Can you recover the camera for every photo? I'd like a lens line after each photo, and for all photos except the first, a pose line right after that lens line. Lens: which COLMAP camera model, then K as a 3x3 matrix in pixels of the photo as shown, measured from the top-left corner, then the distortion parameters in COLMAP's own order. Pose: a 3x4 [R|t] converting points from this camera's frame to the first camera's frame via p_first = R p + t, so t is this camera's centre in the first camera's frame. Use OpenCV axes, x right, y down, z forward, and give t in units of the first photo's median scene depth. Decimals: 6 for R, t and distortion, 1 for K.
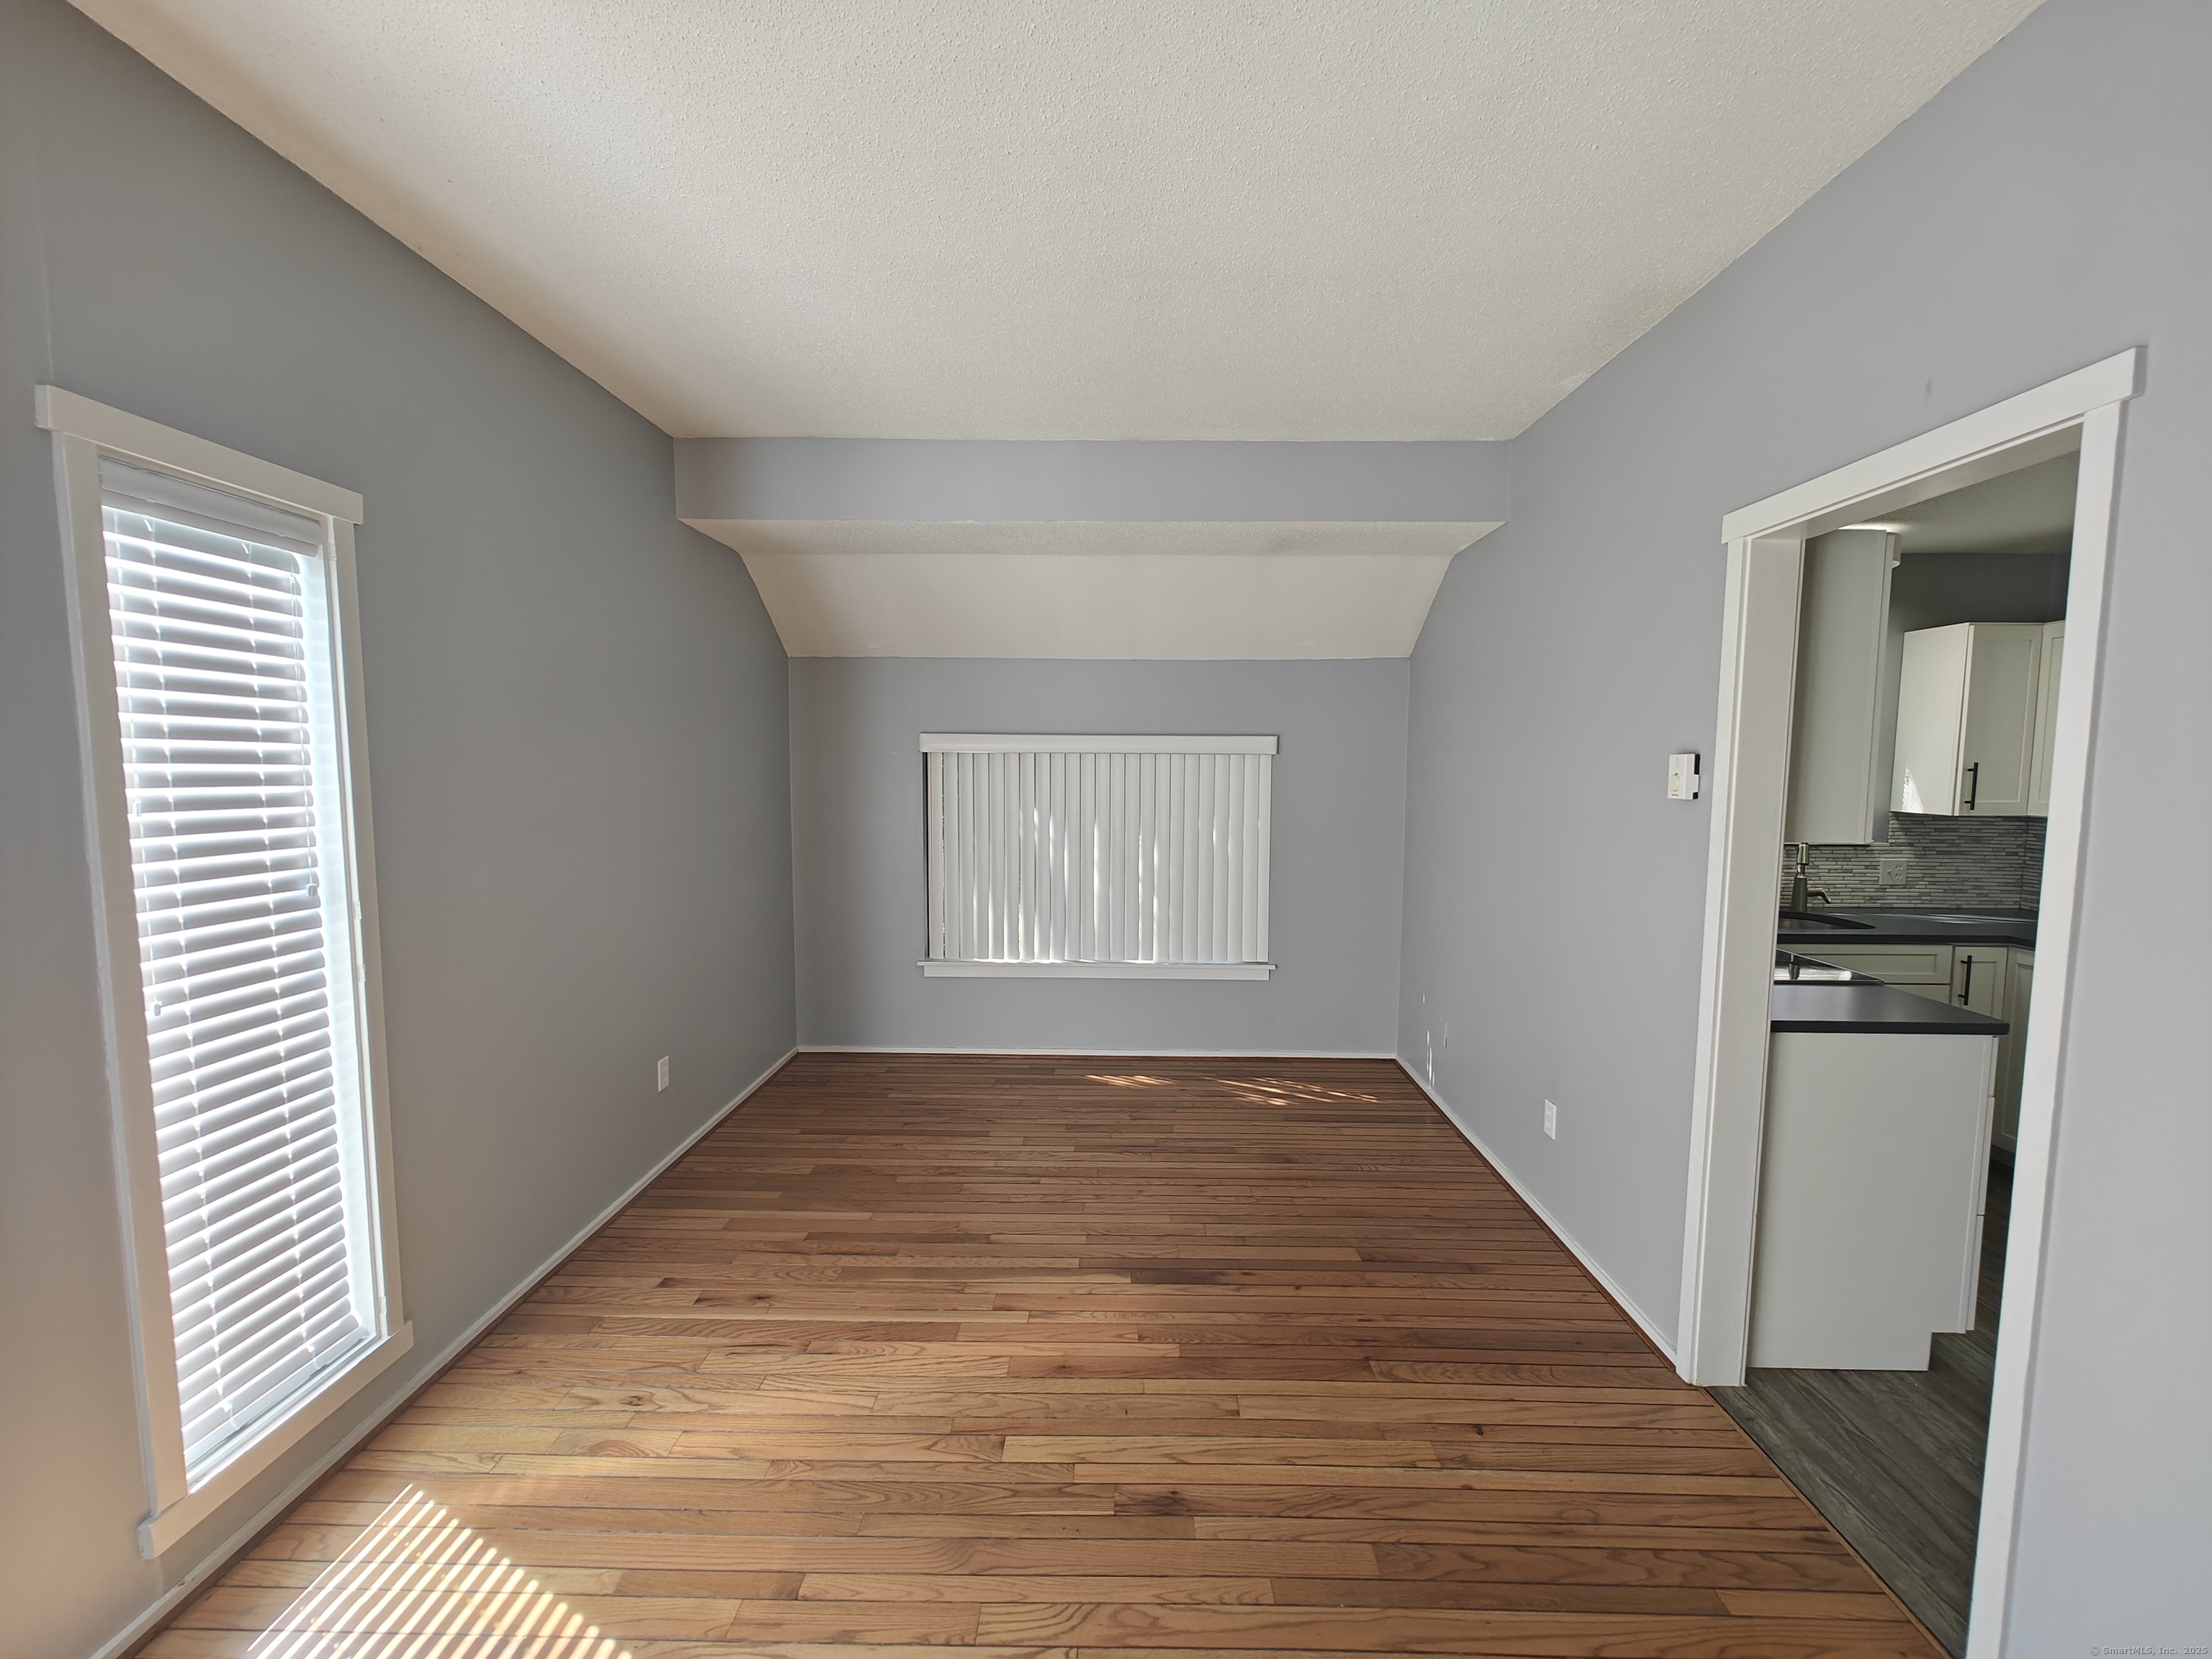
lens RADIAL K [[923.9, 0, 1111.8], [0, 923.9, 838.8], [0, 0, 1]] dist [-0.002078, 0.000332]
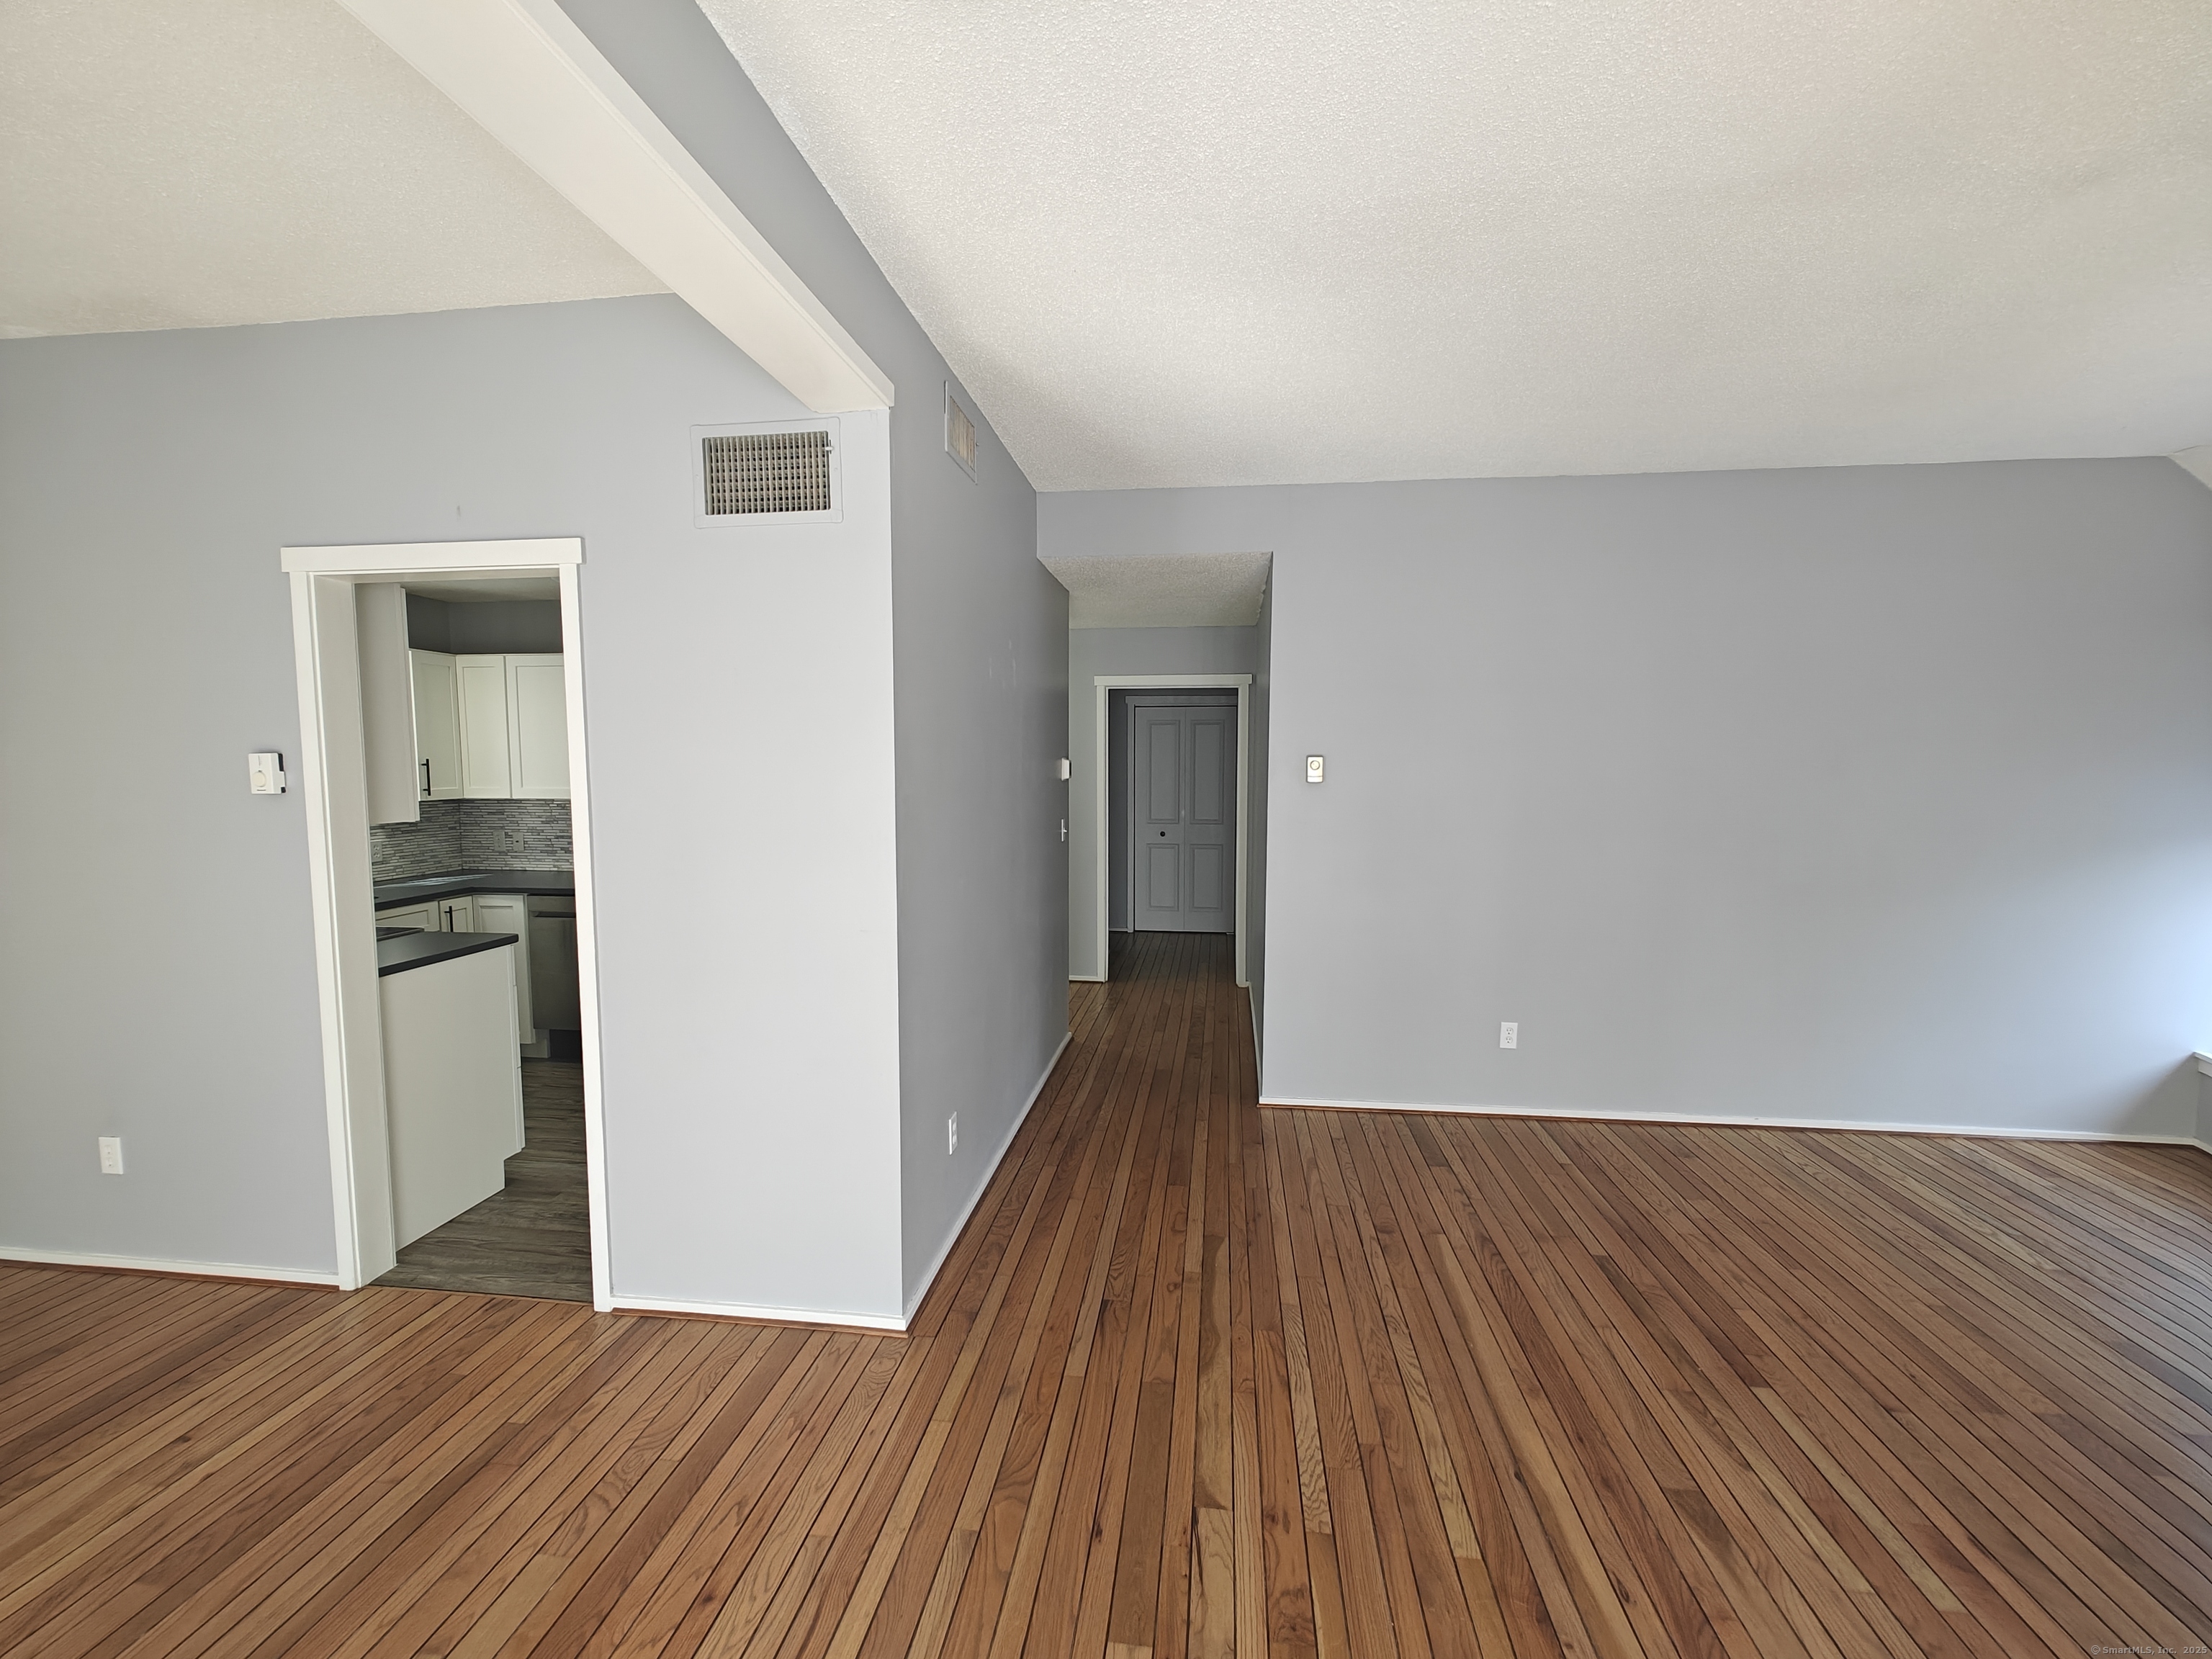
lens RADIAL K [[923.9, 0, 1107.6], [0, 923.9, 837.6], [0, 0, 1]] dist [-0.002078, 0.000332]
pose [[0.111881, -0.089268, 0.989704, -0.374966], [0.085477, 0.993130, 0.079914, 0.007013], [-0.990038, 0.075656, 0.118743, -0.130276]]
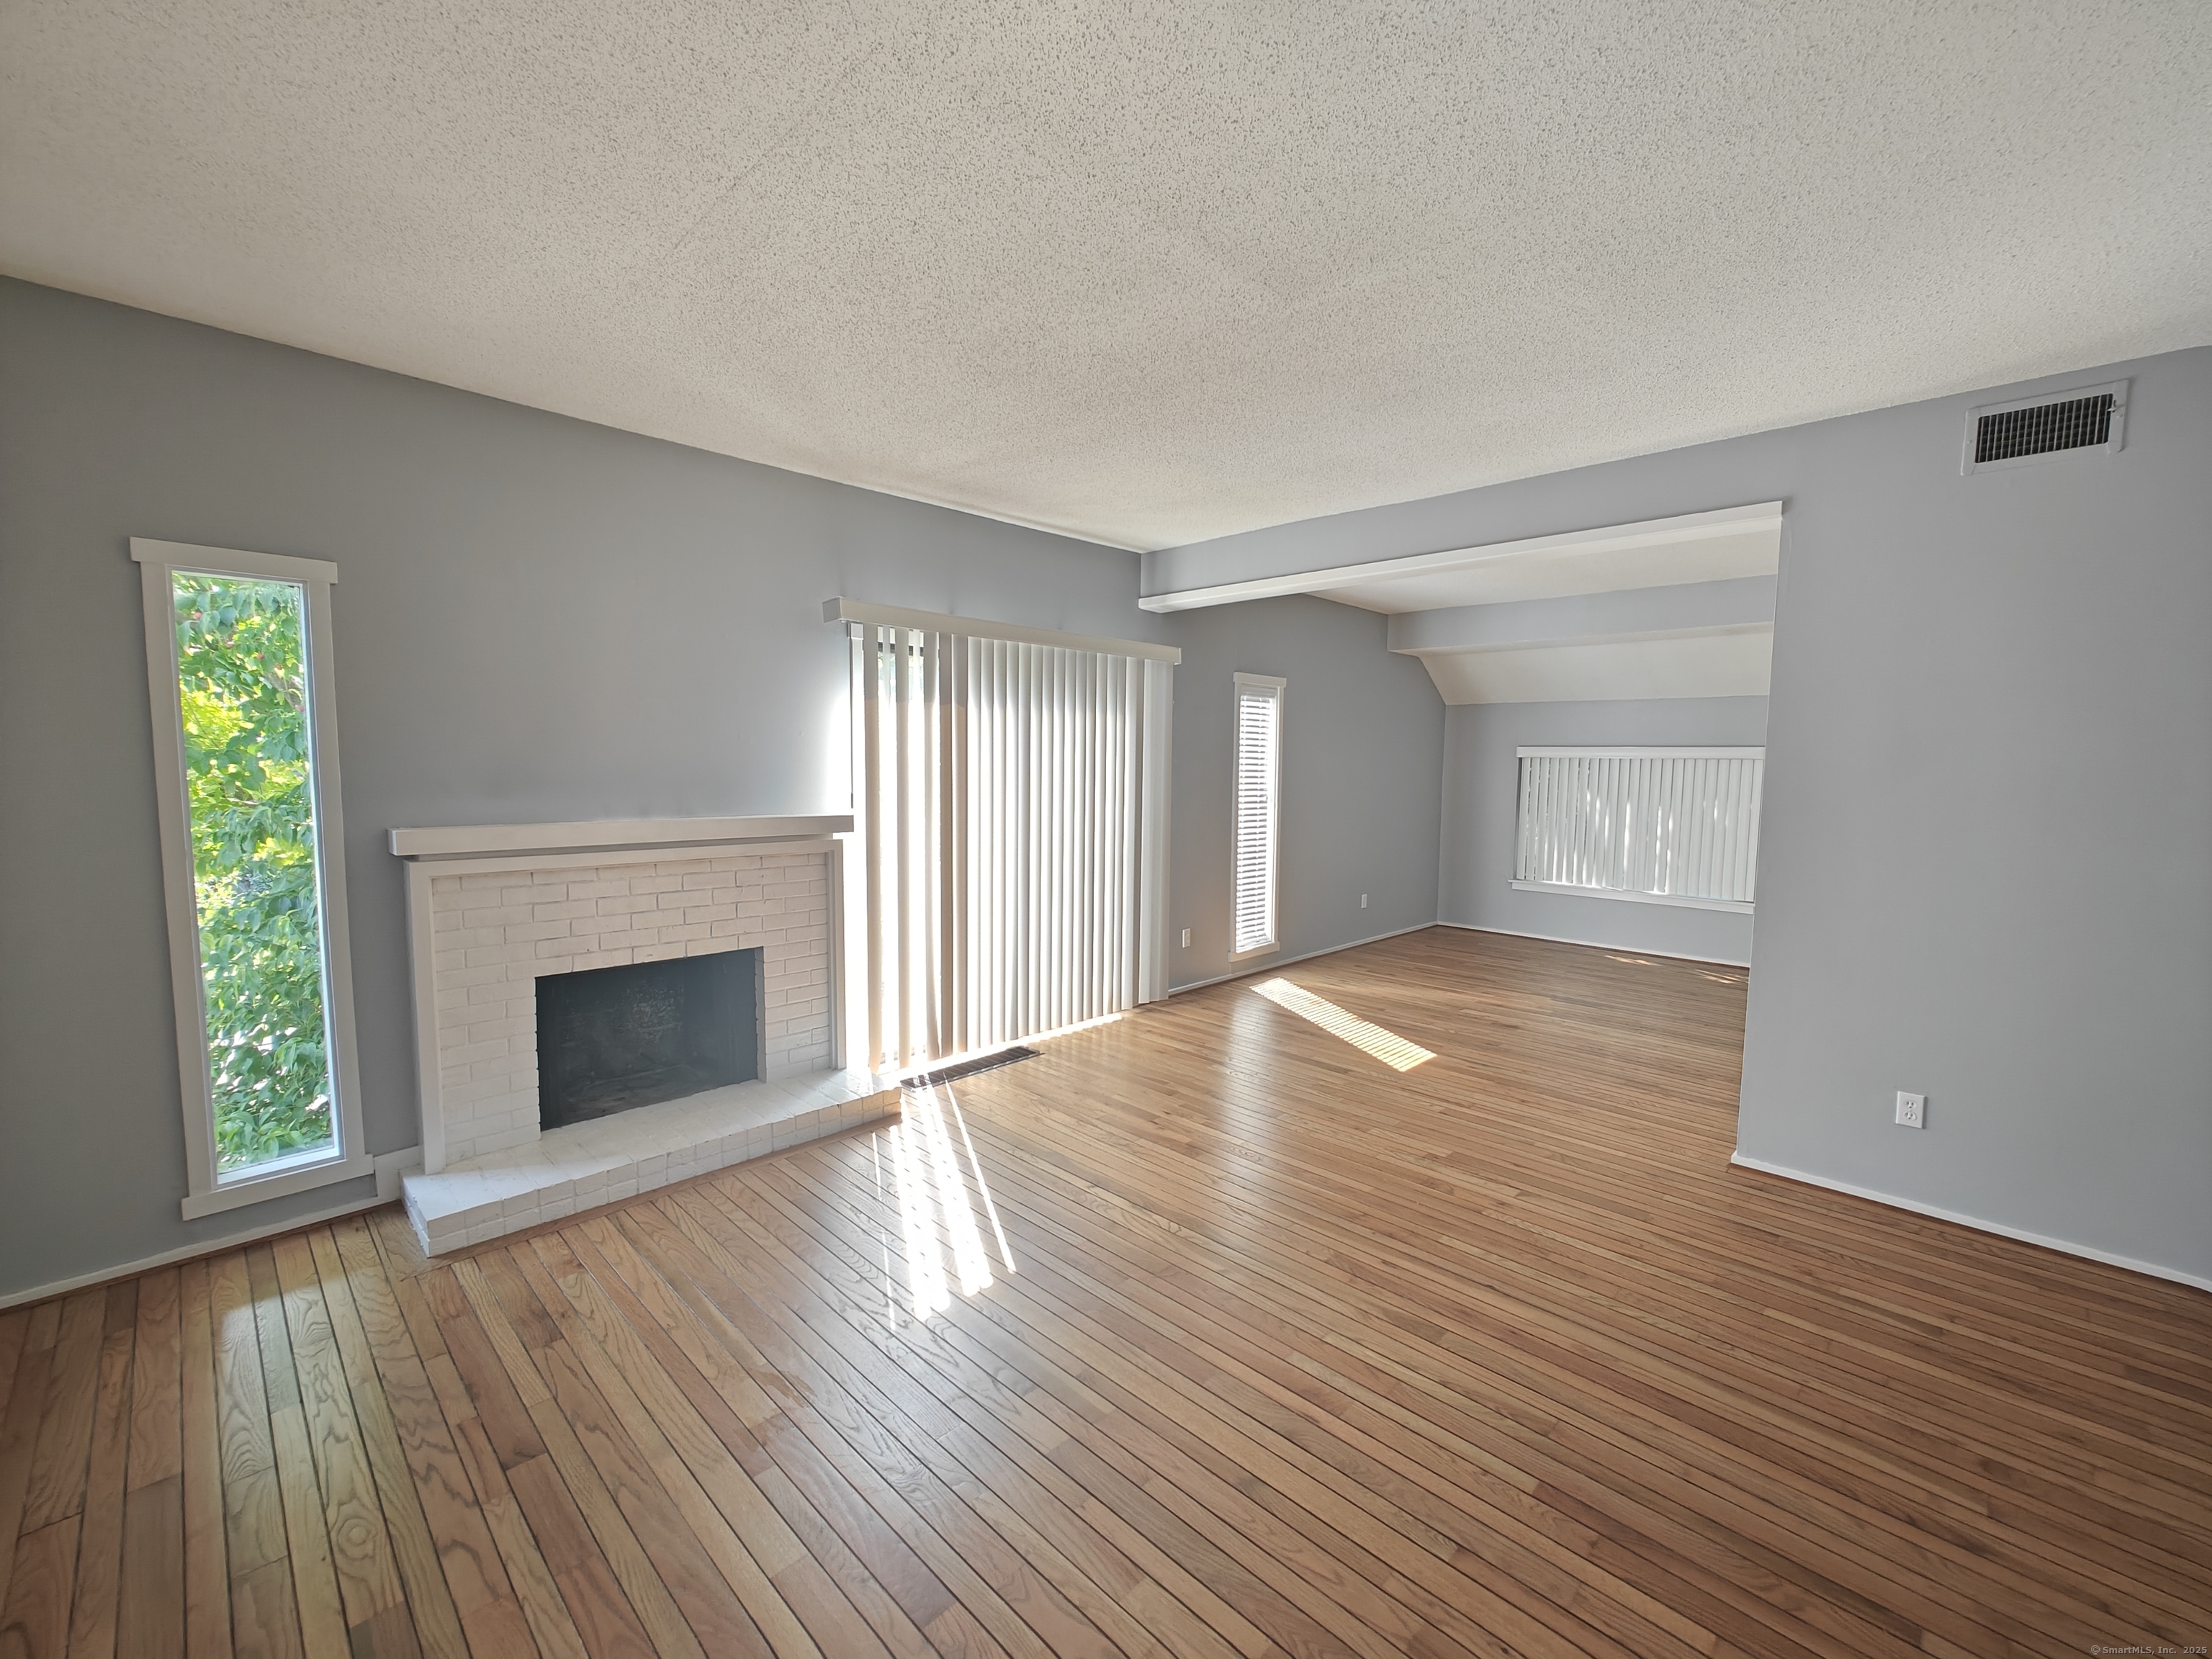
lens RADIAL K [[923.9, 0, 1108.0], [0, 923.9, 833.5], [0, 0, 1]] dist [-0.002078, 0.000332]
pose [[0.722465, 0.057148, -0.689042, 0.872682], [-0.064396, 0.997808, 0.015236, 0.142712], [0.688402, 0.033364, 0.724562, -1.538861]]
